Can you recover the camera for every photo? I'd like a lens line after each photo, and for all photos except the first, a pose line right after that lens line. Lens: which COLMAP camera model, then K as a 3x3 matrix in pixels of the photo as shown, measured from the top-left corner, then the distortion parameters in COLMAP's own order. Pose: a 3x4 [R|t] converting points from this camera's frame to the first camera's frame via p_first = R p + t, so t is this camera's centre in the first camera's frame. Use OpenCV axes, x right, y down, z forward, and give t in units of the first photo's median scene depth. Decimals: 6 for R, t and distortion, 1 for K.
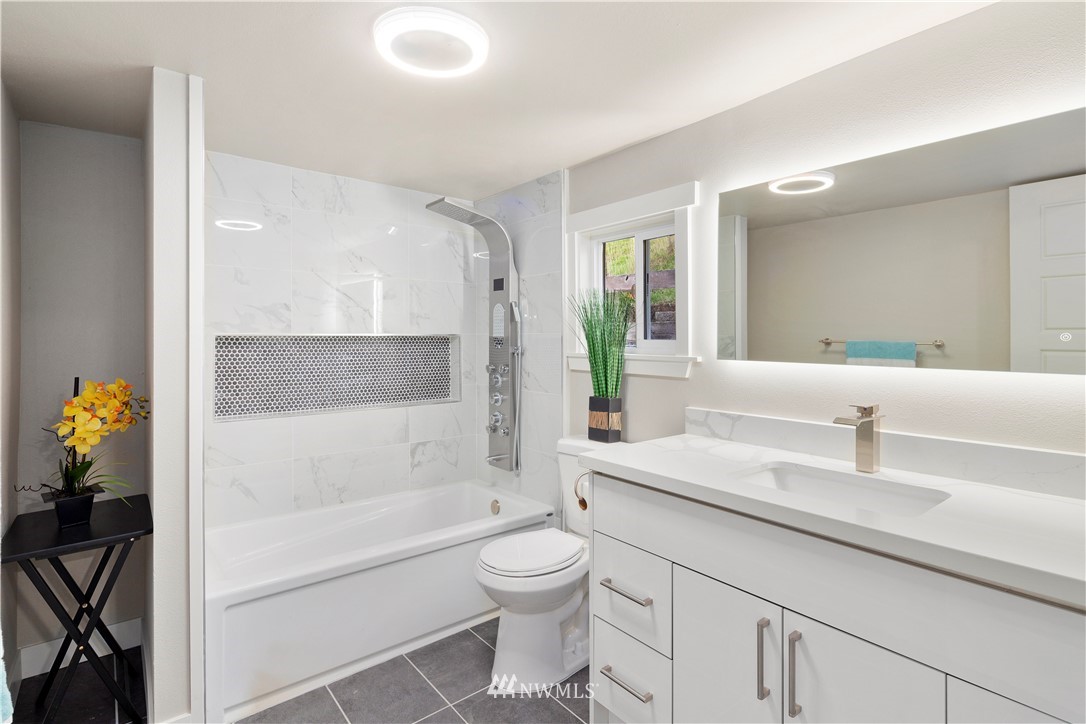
lens RADIAL K [[528.2, 0, 541.6], [0, 528.2, 349.0], [0, 0, 1]] dist [0.000974, -0.001274]
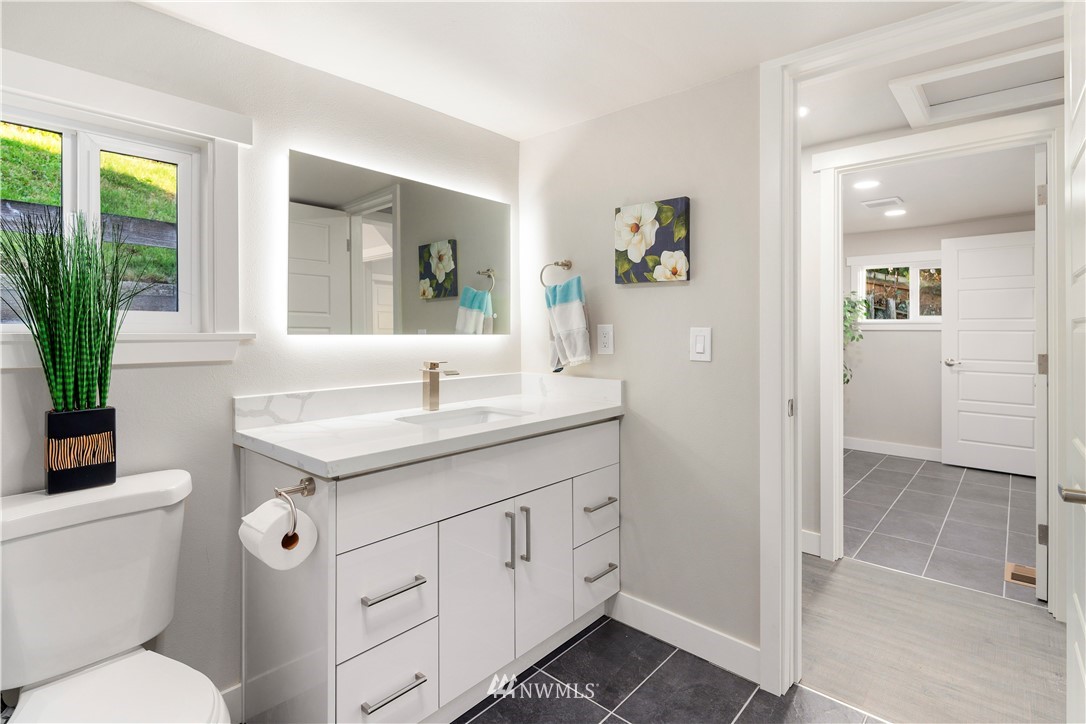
lens RADIAL K [[541.9, 0, 546.0], [0, 541.9, 330.7], [0, 0, 1]] dist [0.001678, -0.000140]
pose [[-0.180439, -0.007445, 0.983558, -0.653464], [0.009331, 0.999913, 0.009281, 0.008569], [-0.983542, 0.010852, -0.180354, 0.746153]]
